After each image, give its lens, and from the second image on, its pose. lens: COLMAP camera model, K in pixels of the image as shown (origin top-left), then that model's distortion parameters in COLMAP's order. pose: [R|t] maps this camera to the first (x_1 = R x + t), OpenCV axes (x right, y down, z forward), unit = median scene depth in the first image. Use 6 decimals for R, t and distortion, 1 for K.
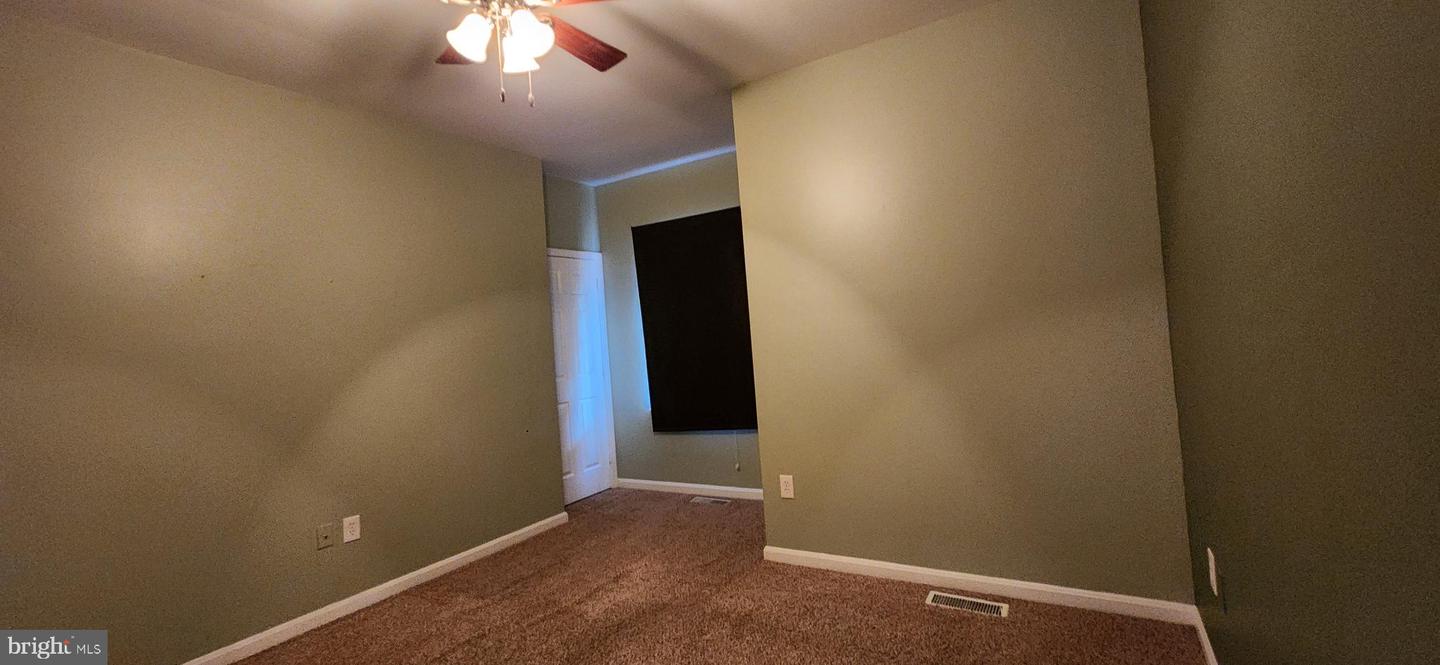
lens RADIAL K [[589.2, 0, 724.3], [0, 589.2, 316.7], [0, 0, 1]] dist [0.000189, -0.000050]
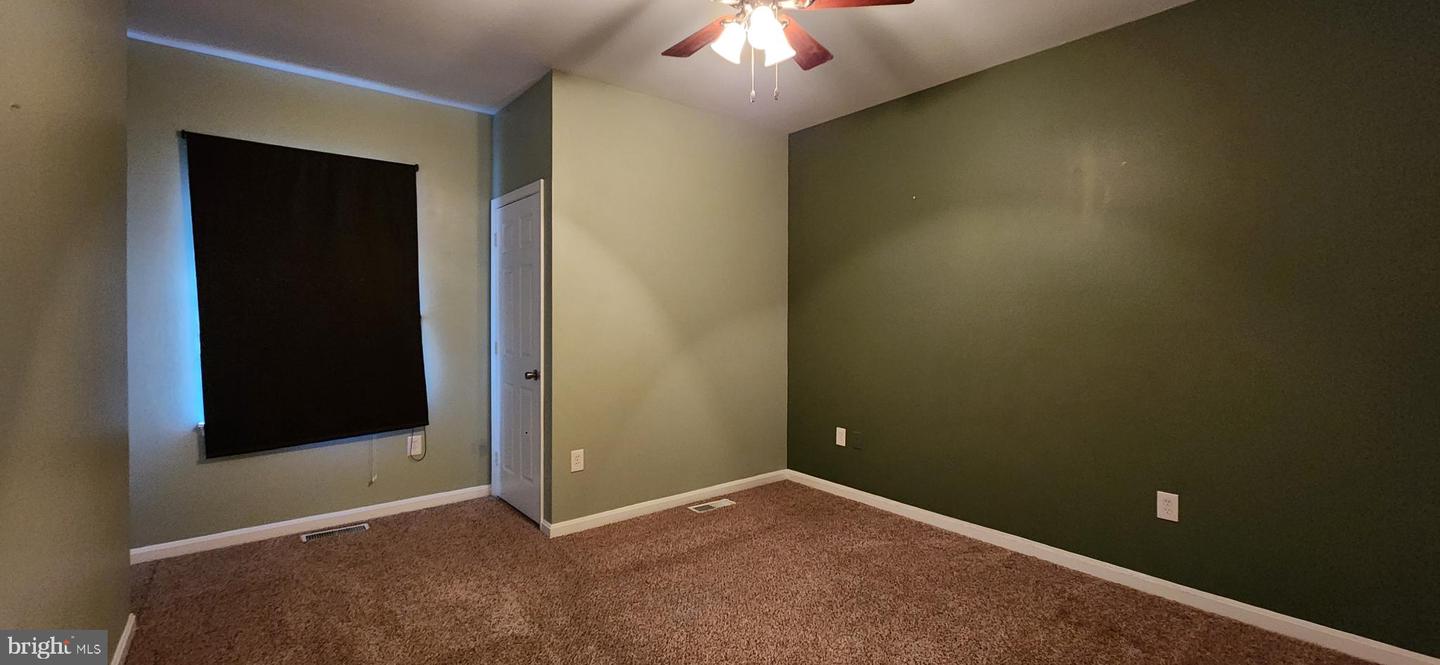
lens RADIAL K [[589.2, 0, 724.3], [0, 589.2, 316.7], [0, 0, 1]] dist [0.000189, -0.000050]
pose [[0.320215, 0.074852, 0.944383, -0.845858], [-0.052380, 0.996748, -0.061242, 0.079160], [-0.945896, -0.029856, 0.323095, 0.408392]]
